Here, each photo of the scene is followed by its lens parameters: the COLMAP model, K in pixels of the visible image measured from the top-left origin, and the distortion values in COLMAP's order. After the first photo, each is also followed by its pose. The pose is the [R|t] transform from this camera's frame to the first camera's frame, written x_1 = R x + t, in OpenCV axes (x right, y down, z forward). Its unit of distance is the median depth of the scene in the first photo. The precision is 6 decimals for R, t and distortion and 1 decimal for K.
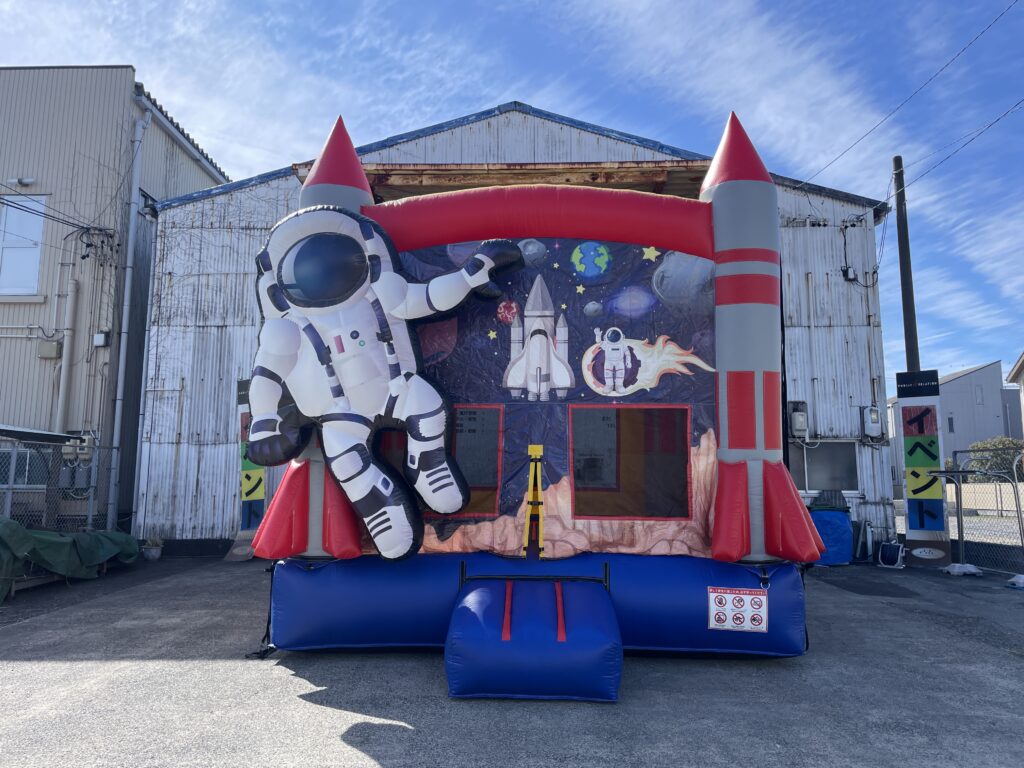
lens RADIAL K [[780.0, 0, 511.3], [0, 780.0, 374.2], [0, 0, 1]] dist [0.088499, -0.106697]
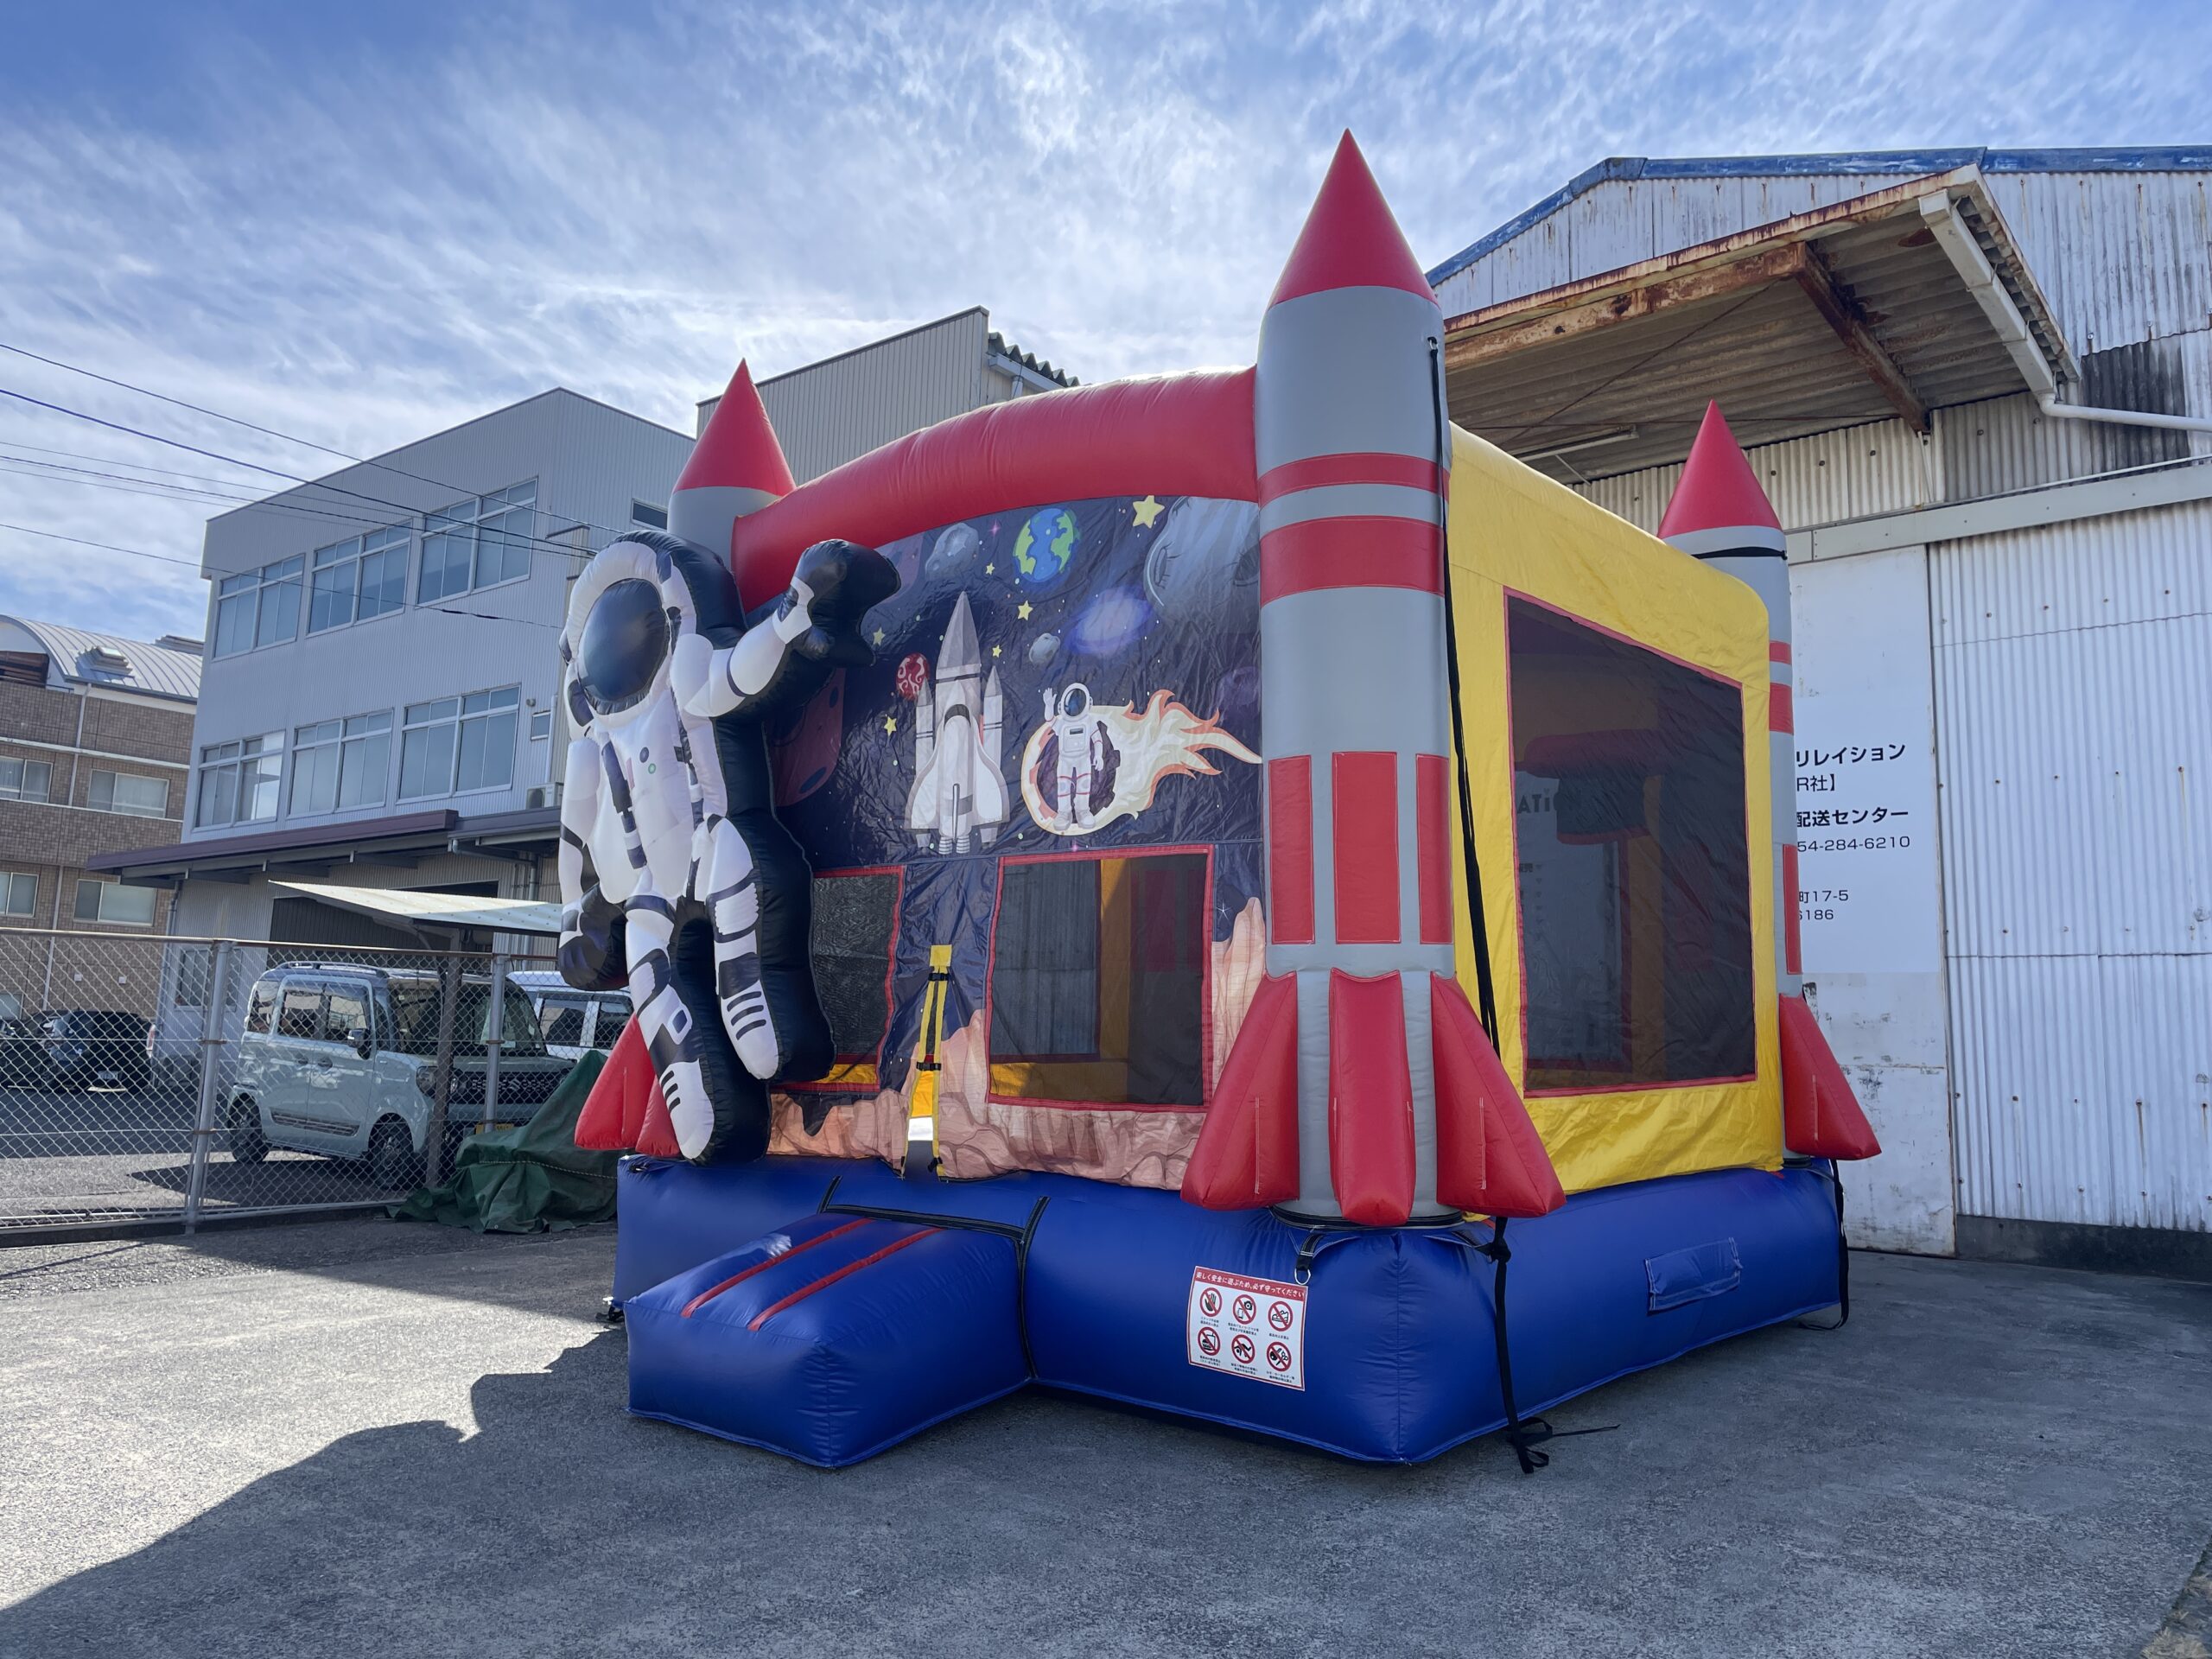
lens RADIAL K [[1683.3, 0, 1110.6], [0, 1683.3, 804.6], [0, 0, 1]] dist [0.081824, -0.105304]
pose [[0.787142, -0.073758, -0.612346, 0.358226], [0.061256, 0.997264, -0.041380, 0.025108], [0.613723, -0.004938, 0.789506, 0.112551]]
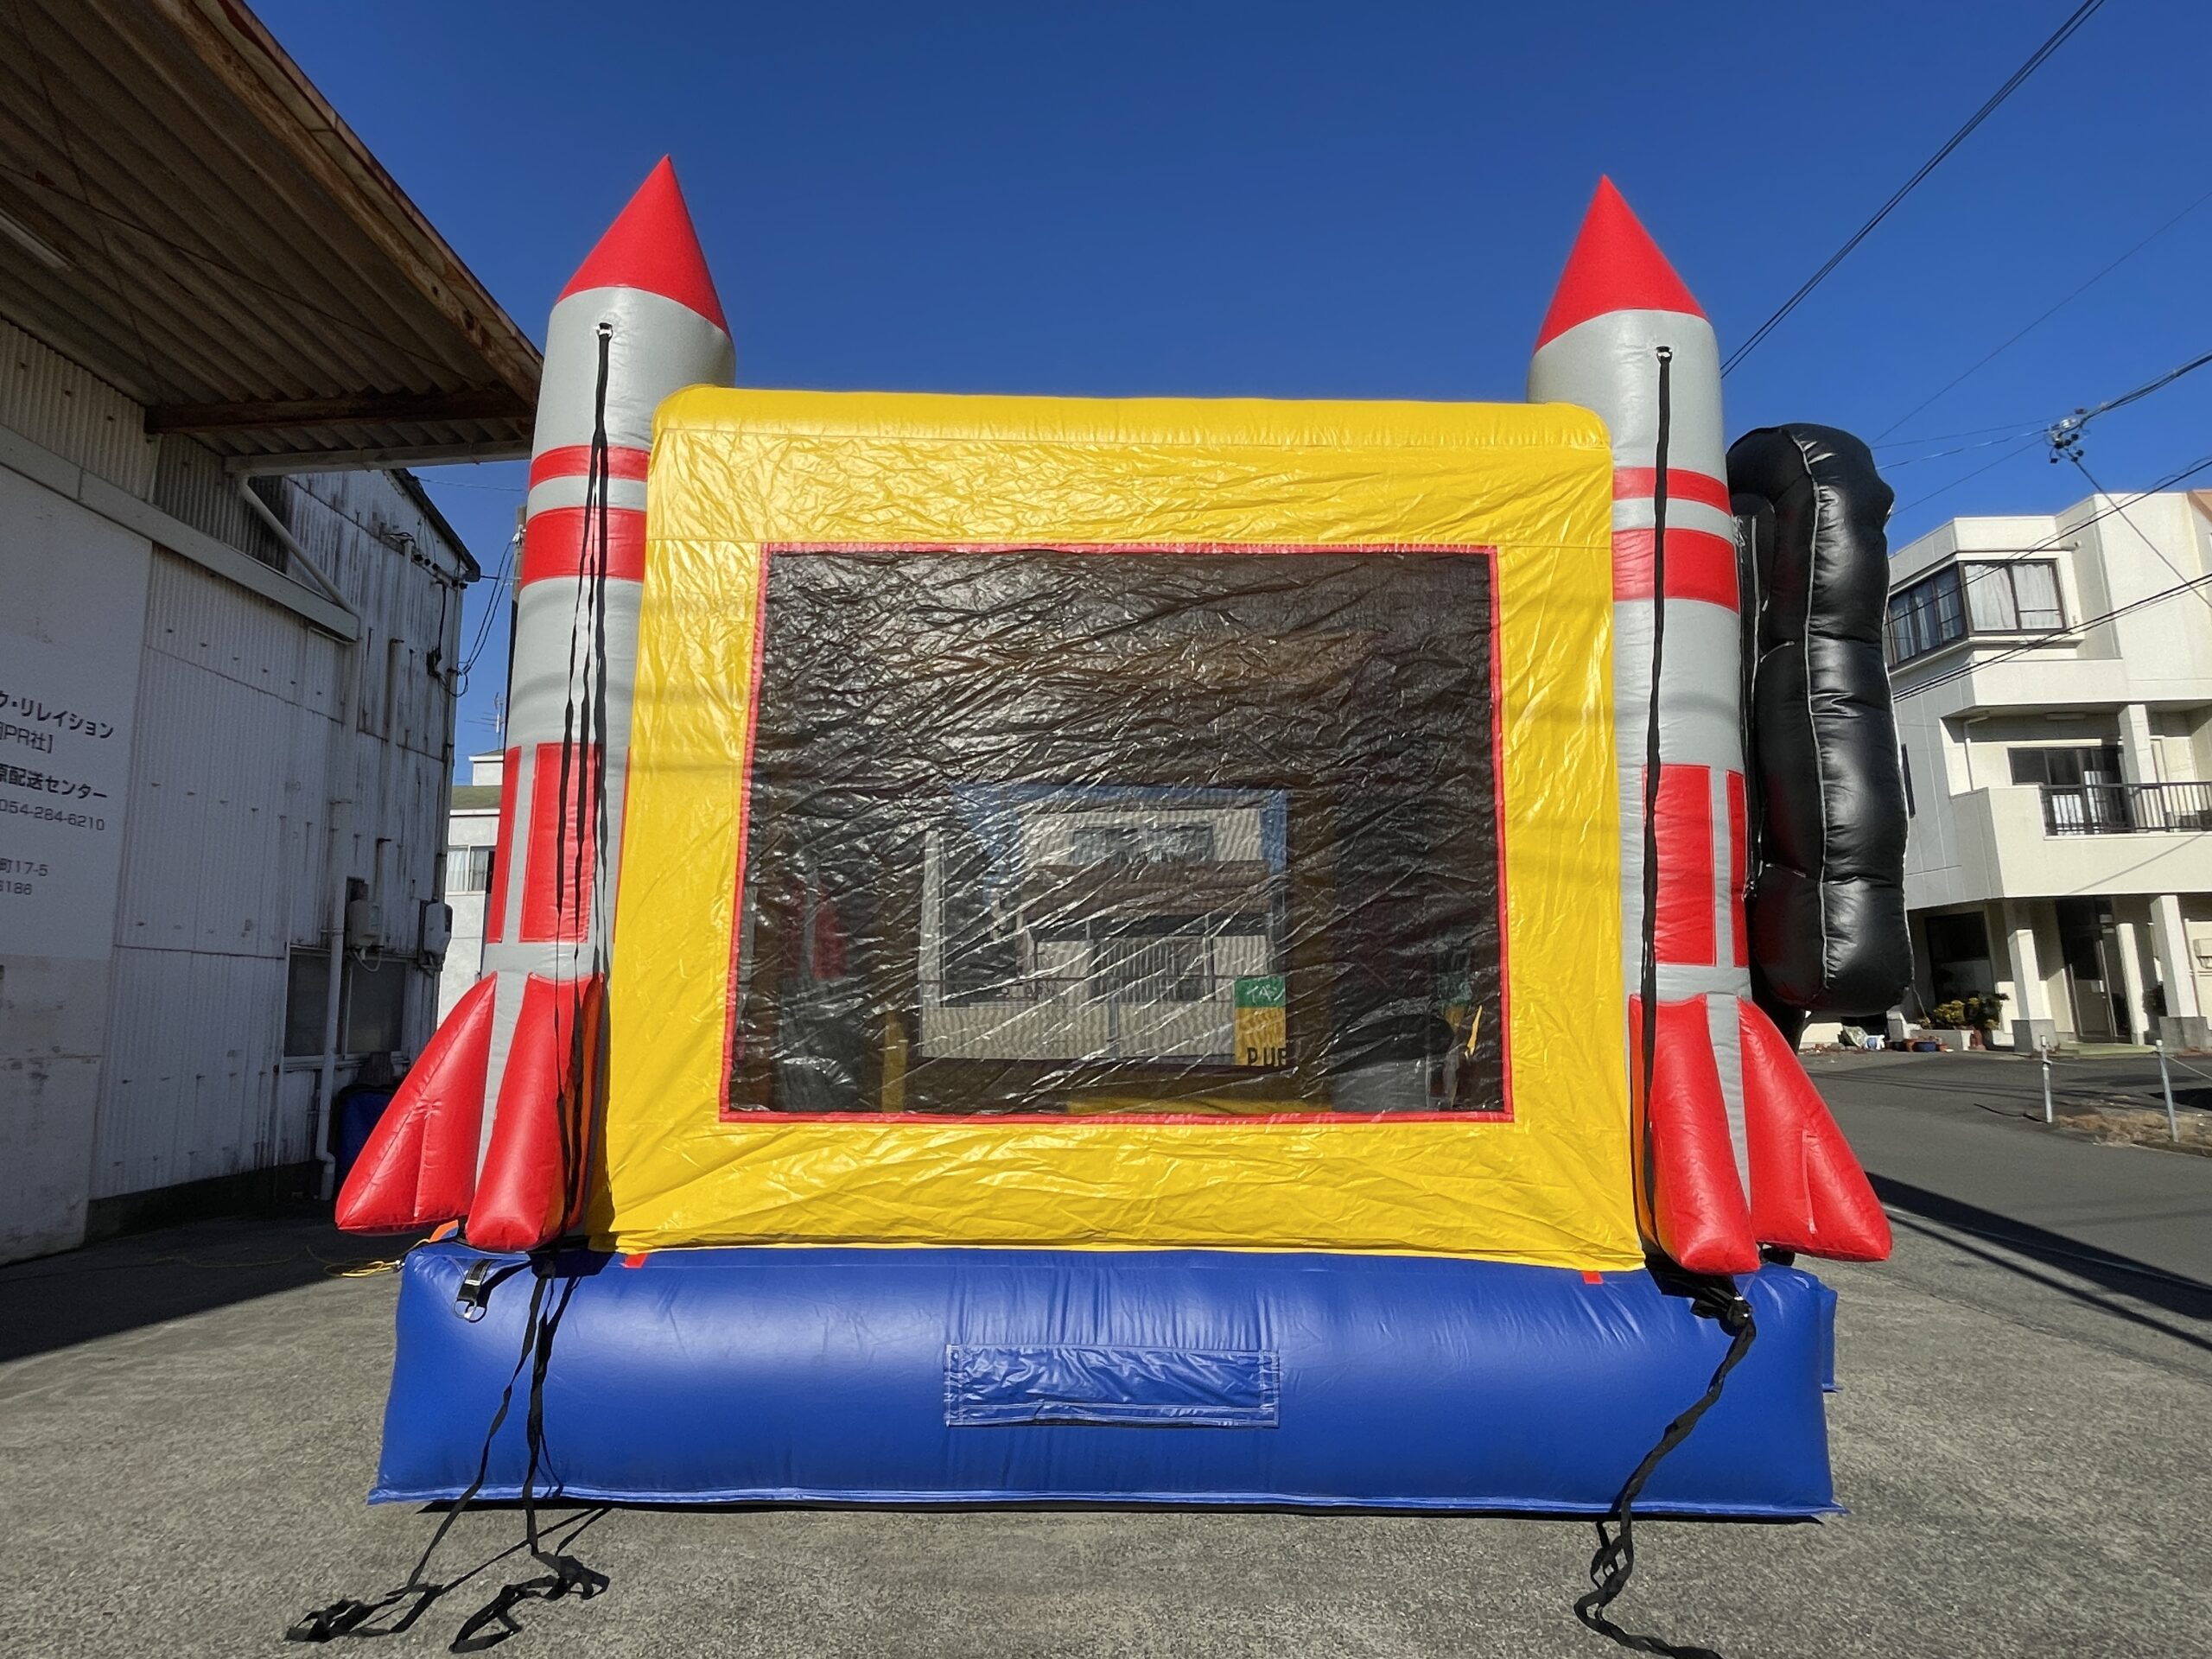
lens RADIAL K [[1197.5, 0, 1101.6], [0, 1197.5, 831.9], [0, 0, 1]] dist [0.002303, 0.000799]
pose [[-0.027379, 0.147531, 0.988678, -0.427924], [-0.123605, 0.980959, -0.149802, 0.062295], [-0.991954, -0.126307, -0.008622, 0.539172]]
